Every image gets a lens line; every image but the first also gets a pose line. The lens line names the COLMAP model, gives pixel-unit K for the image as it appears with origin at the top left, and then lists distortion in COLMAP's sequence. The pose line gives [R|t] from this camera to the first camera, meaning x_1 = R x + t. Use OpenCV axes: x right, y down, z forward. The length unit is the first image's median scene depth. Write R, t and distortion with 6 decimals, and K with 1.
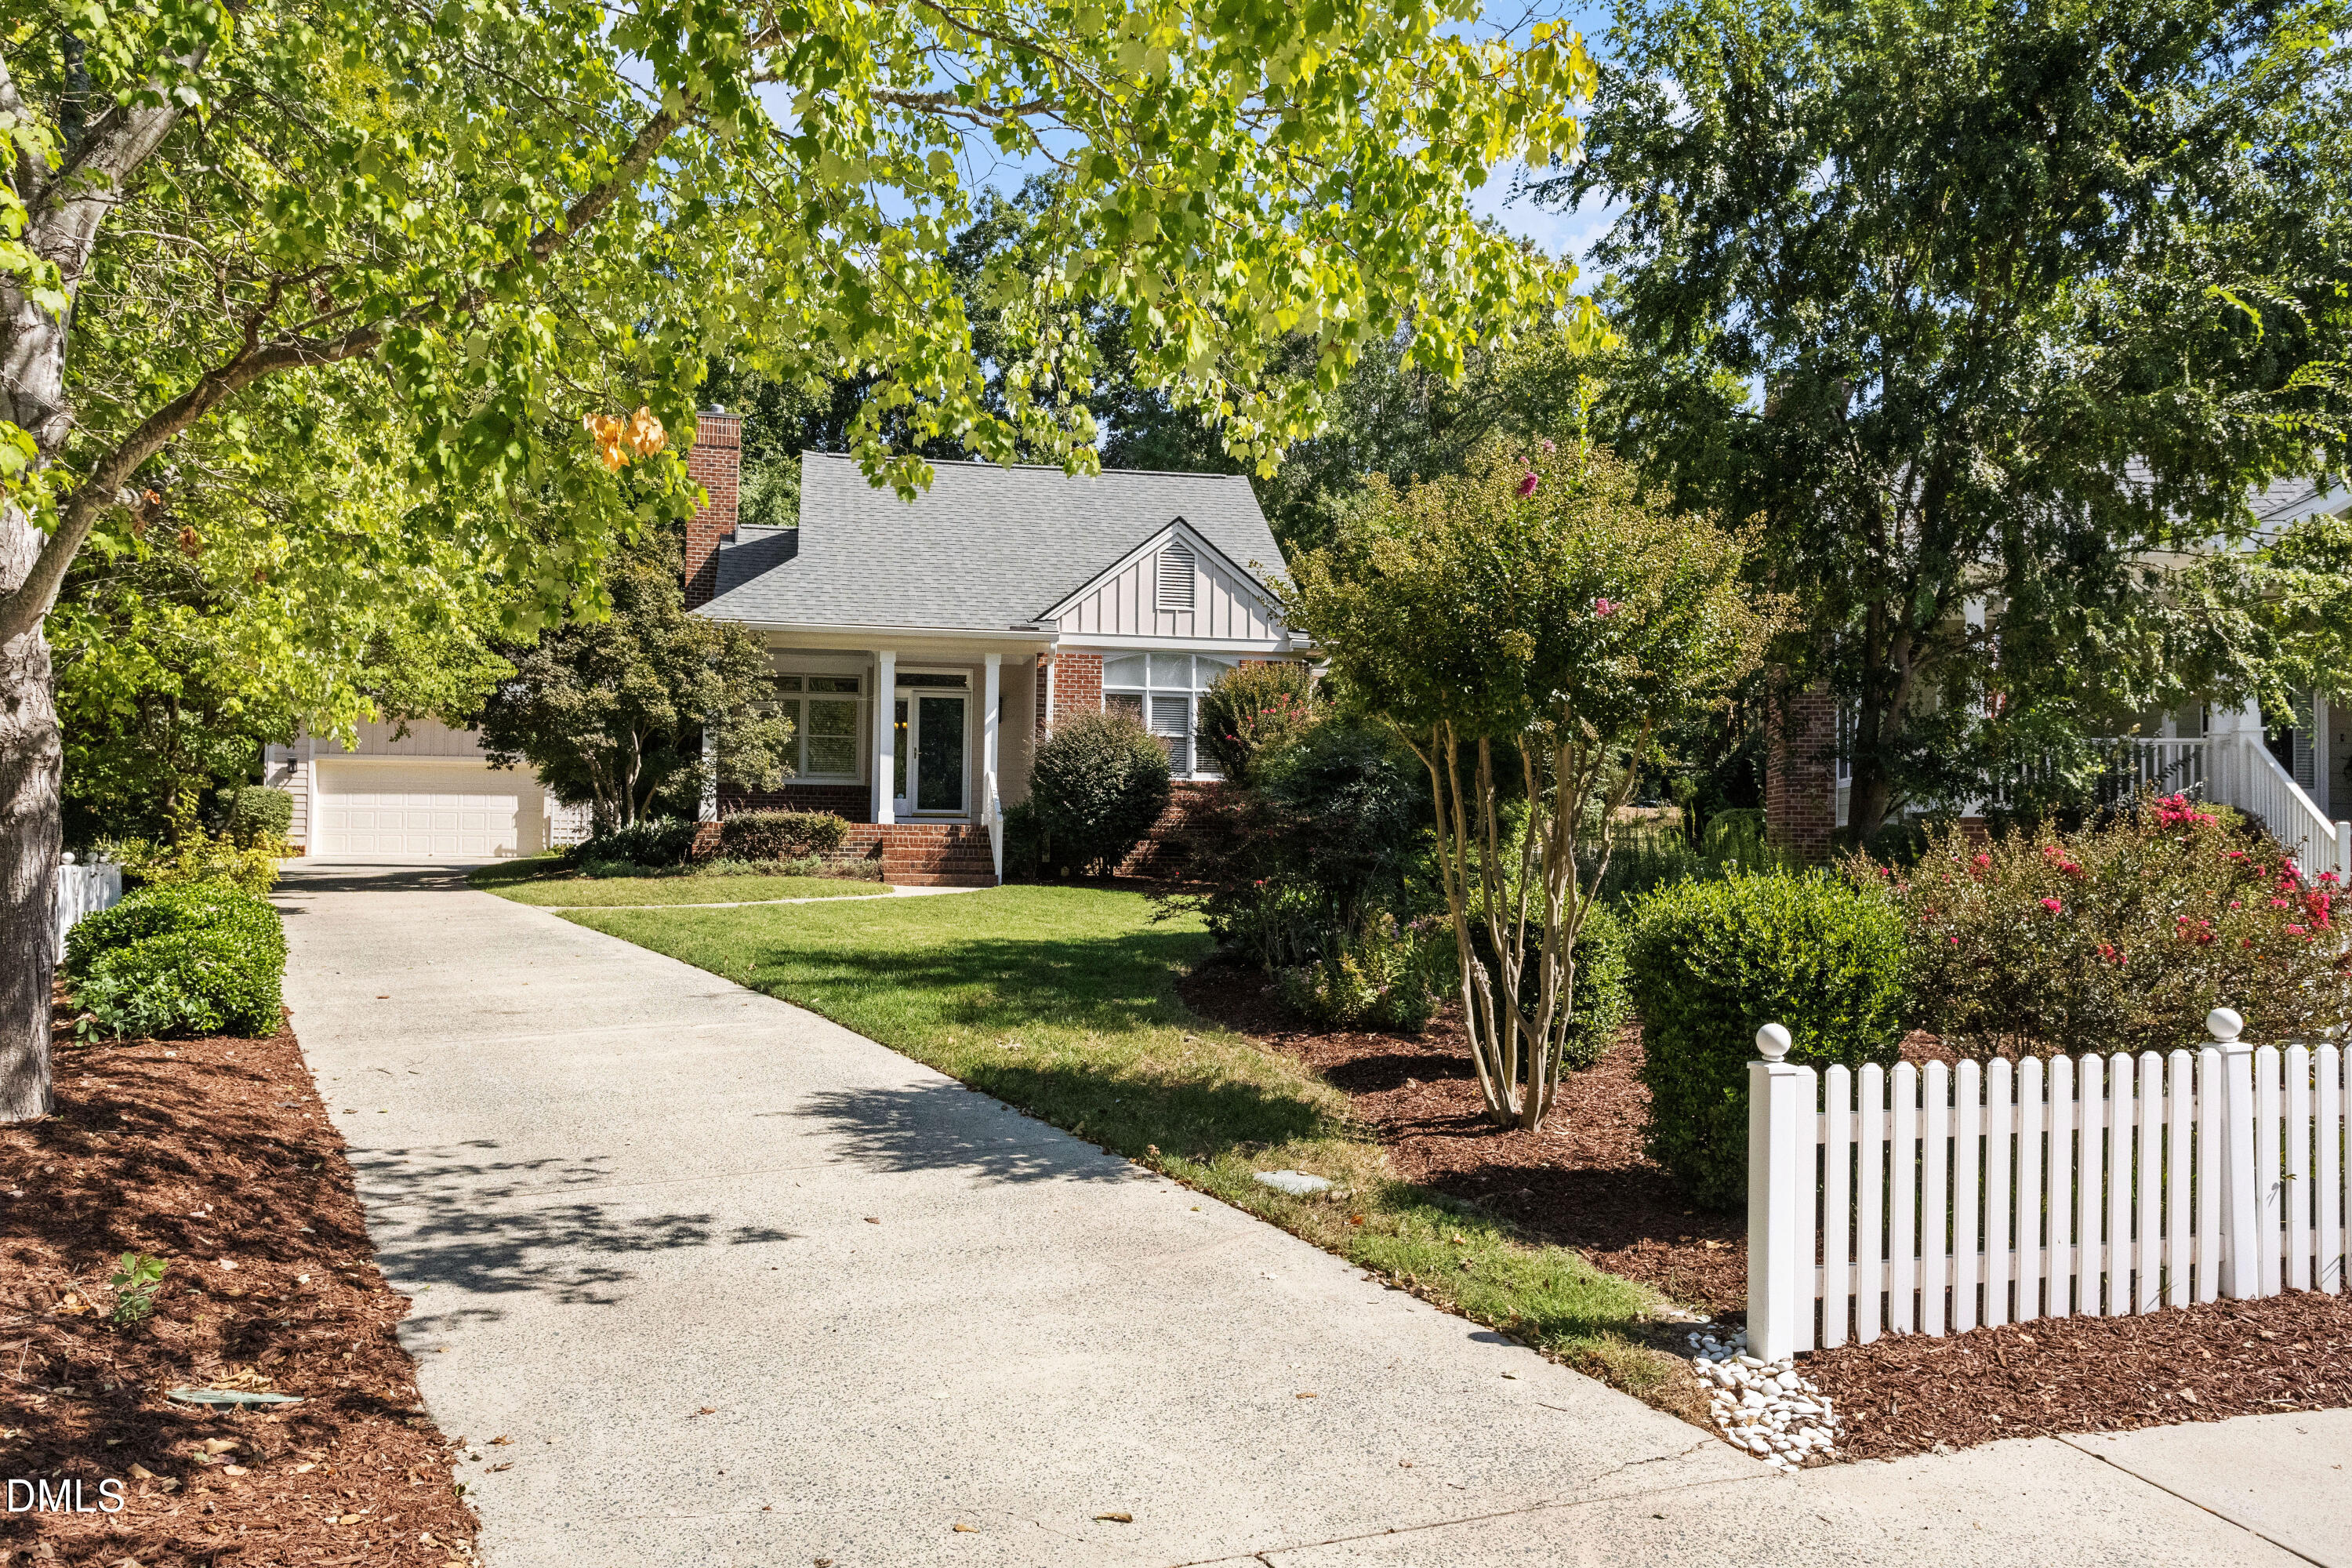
lens RADIAL K [[1678.4, 0, 1169.3], [0, 1678.4, 607.0], [0, 0, 1]] dist [0.033399, -0.001895]
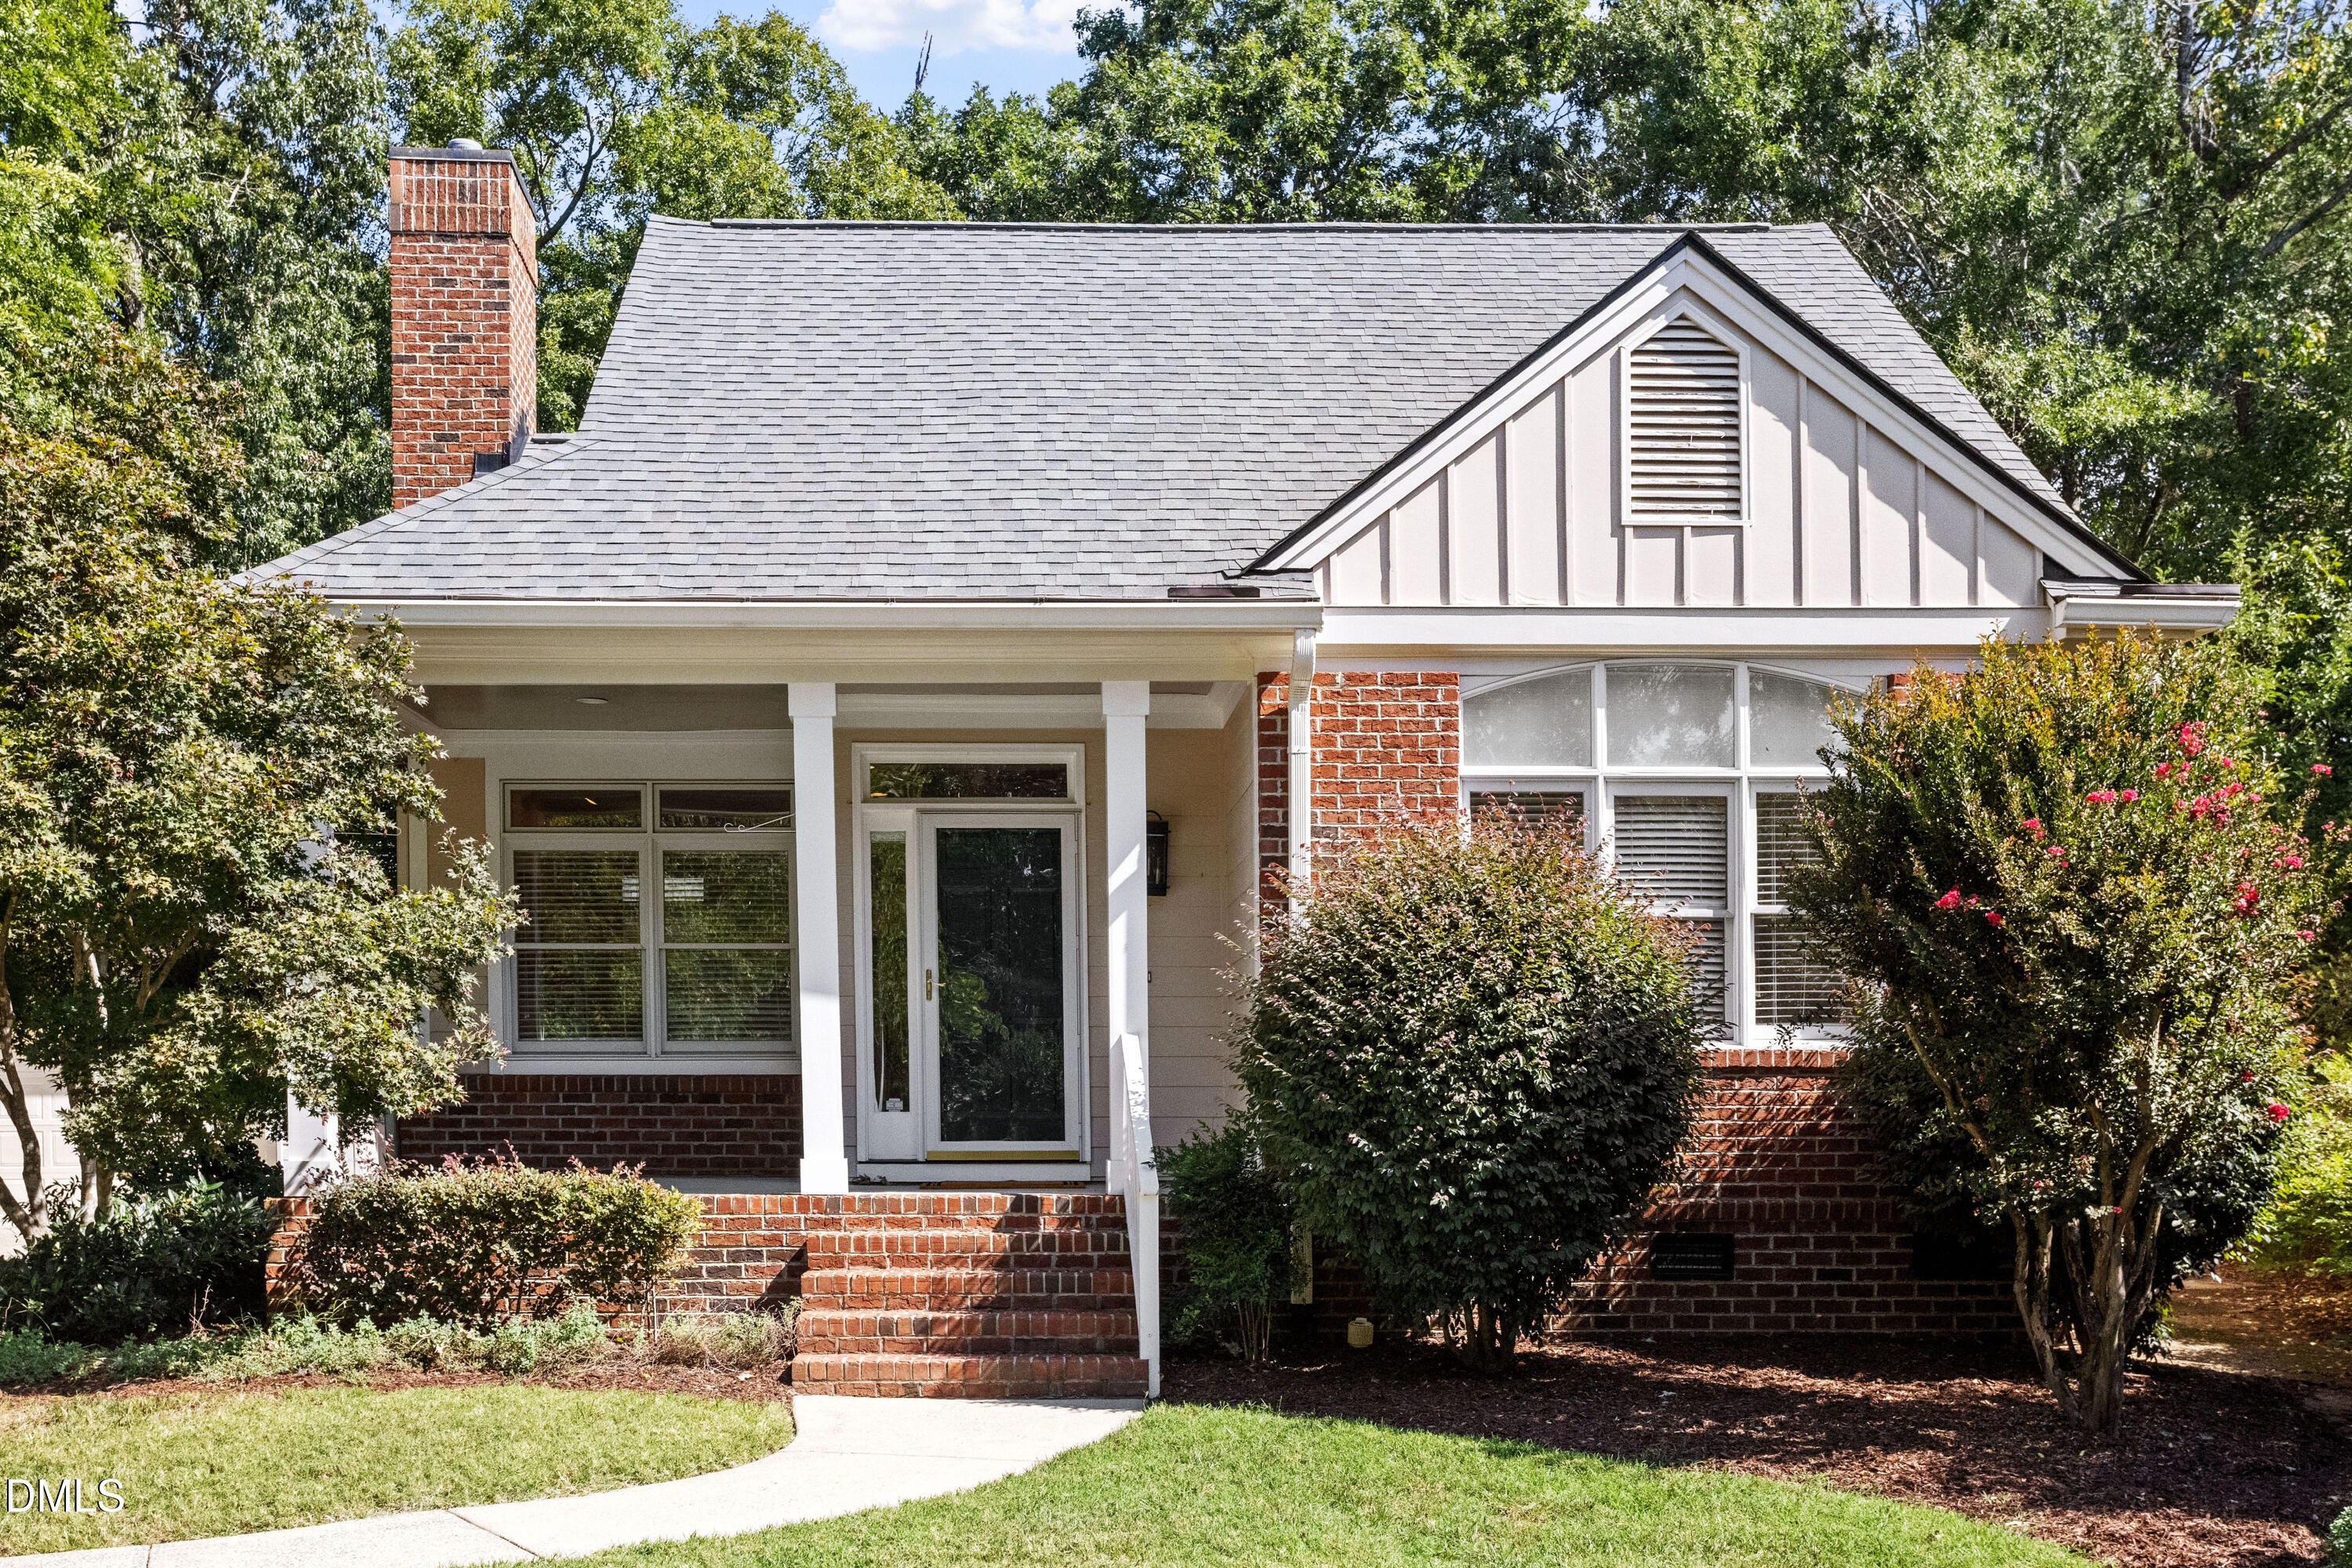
lens RADIAL K [[2457.1, 0, 1028.0], [0, 2457.1, 1023.5], [0, 0, 1]] dist [0.025607, 0.000000]
pose [[0.980317, -0.021678, -0.196238, -0.030745], [0.041378, 0.994438, 0.096851, 0.048870], [0.193047, -0.103065, 0.975762, 0.533051]]
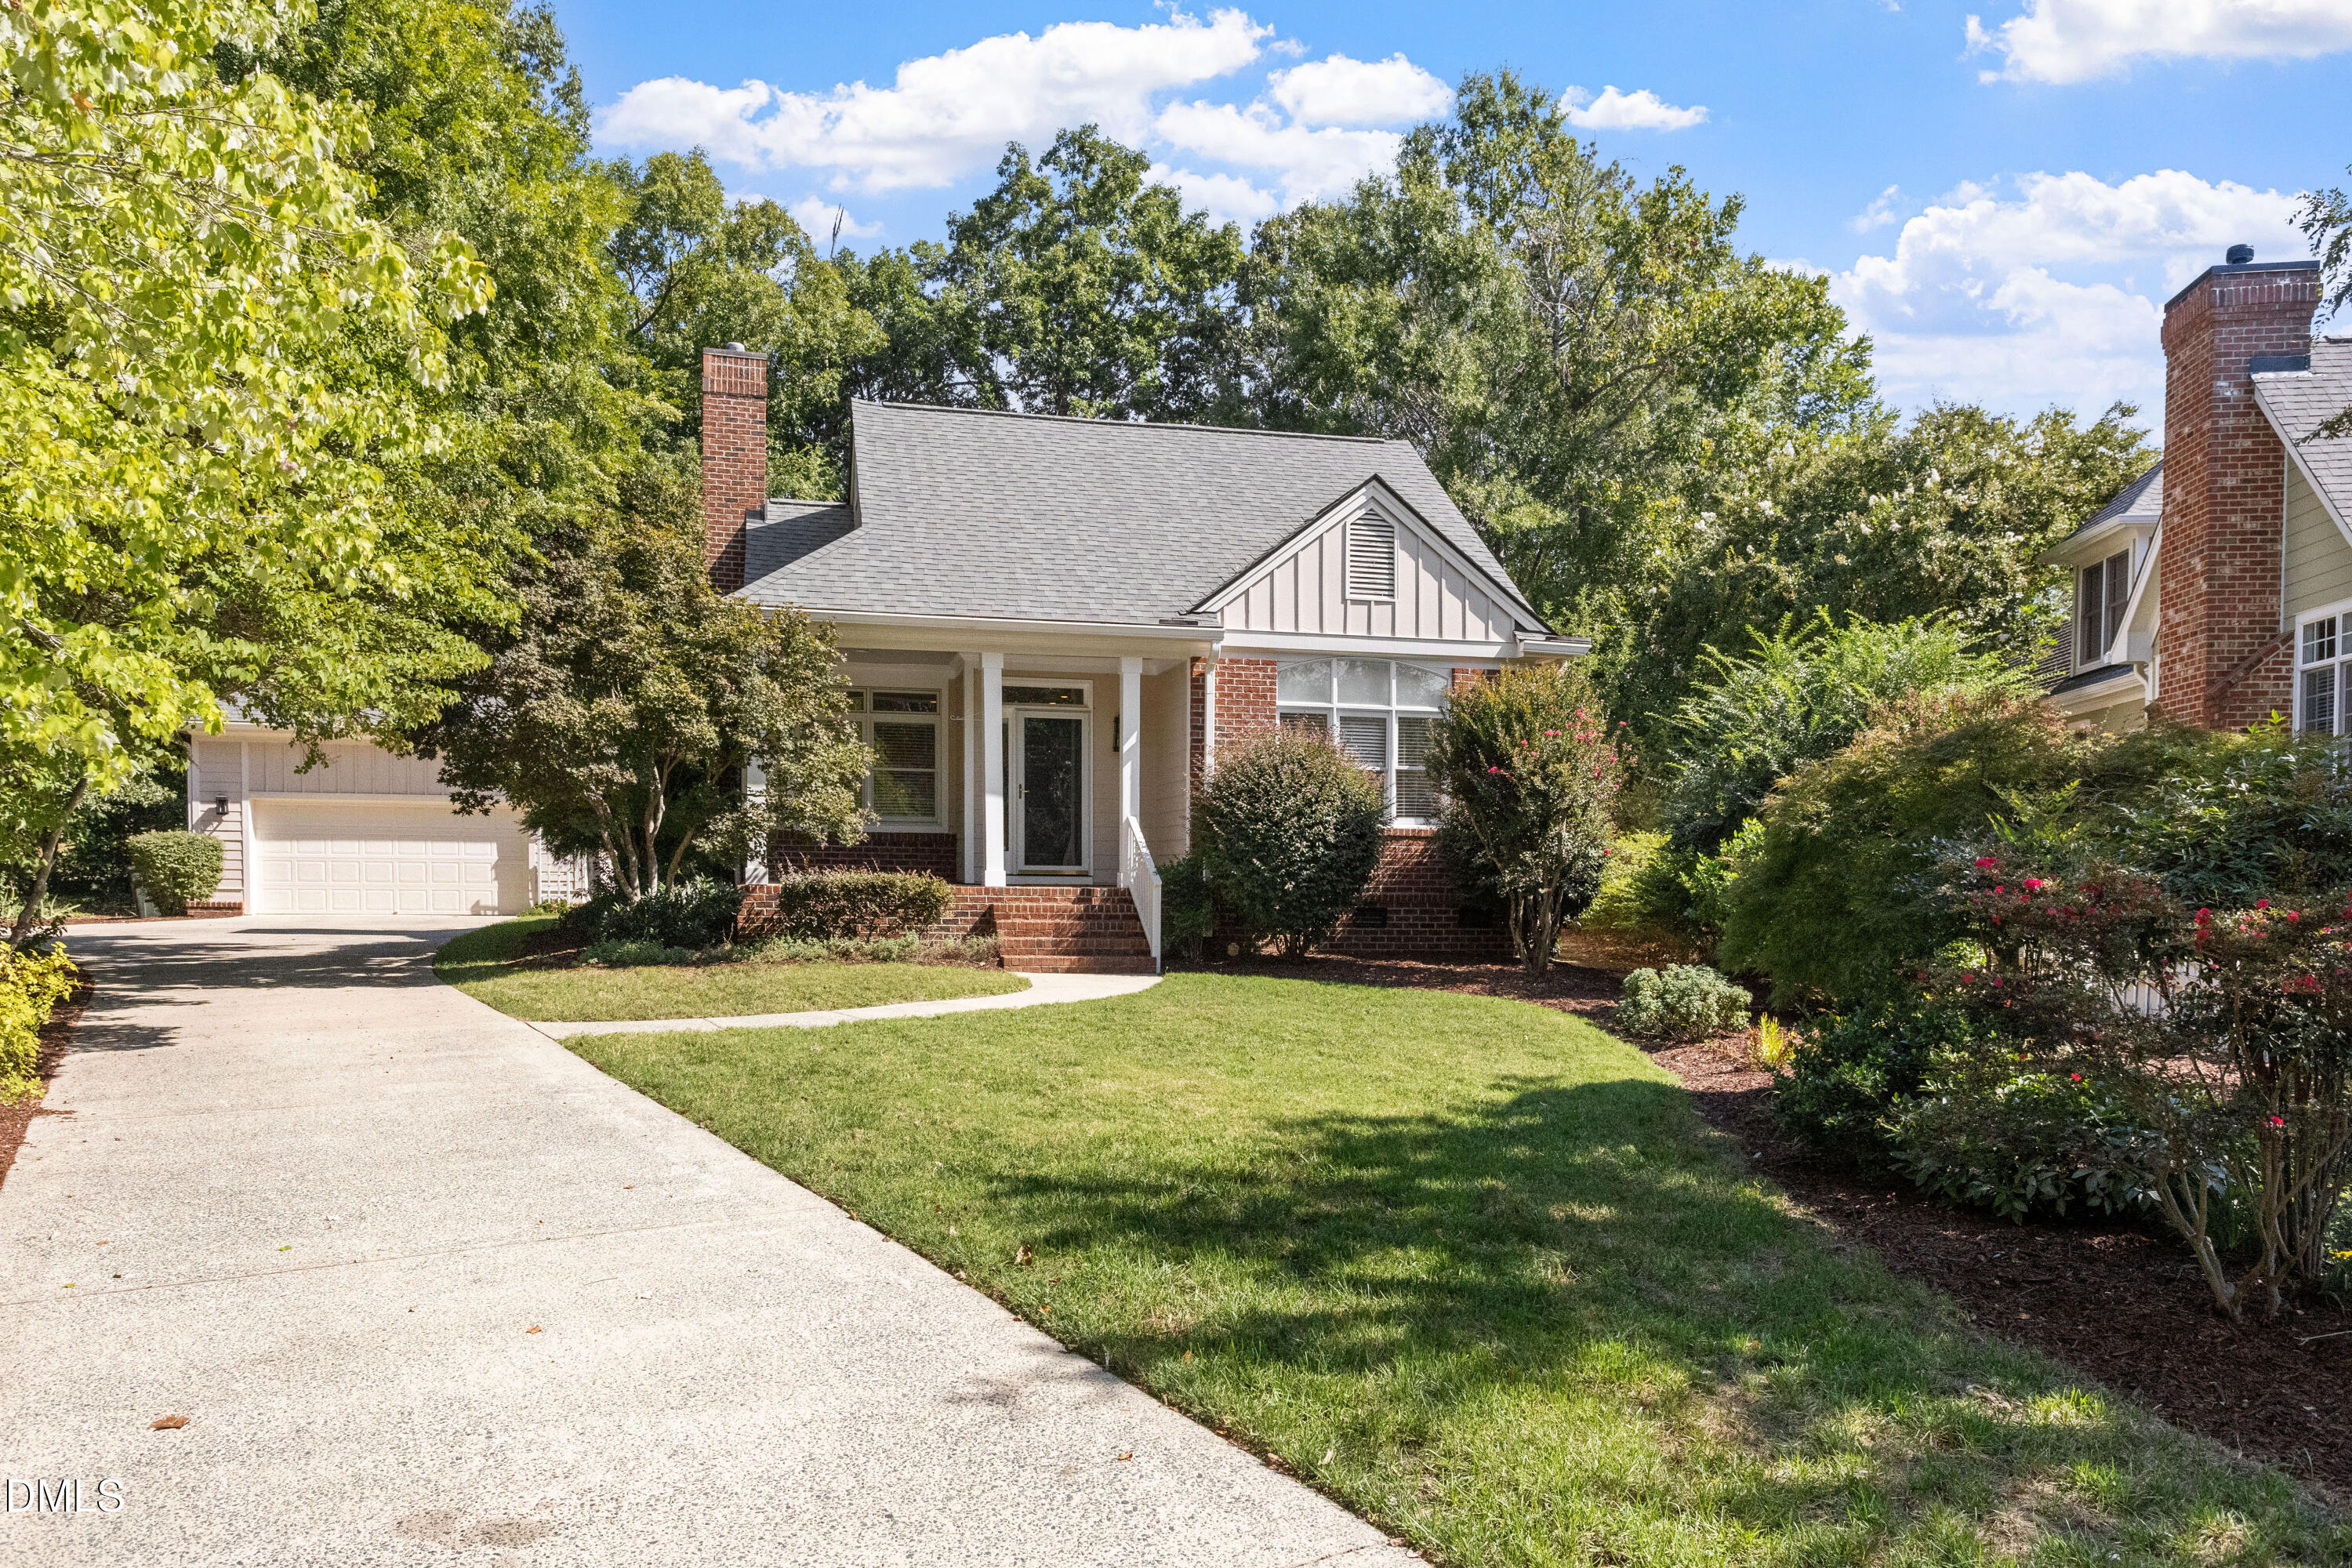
lens RADIAL K [[1638.9, 0, 1162.1], [0, 1638.9, 797.8], [0, 0, 1]] dist [-0.007221, 0.002612]
pose [[0.999801, -0.001000, 0.019922, -0.110266], [-0.000805, 0.995905, 0.090401, 0.024746], [-0.019931, -0.090399, 0.995706, 0.284956]]
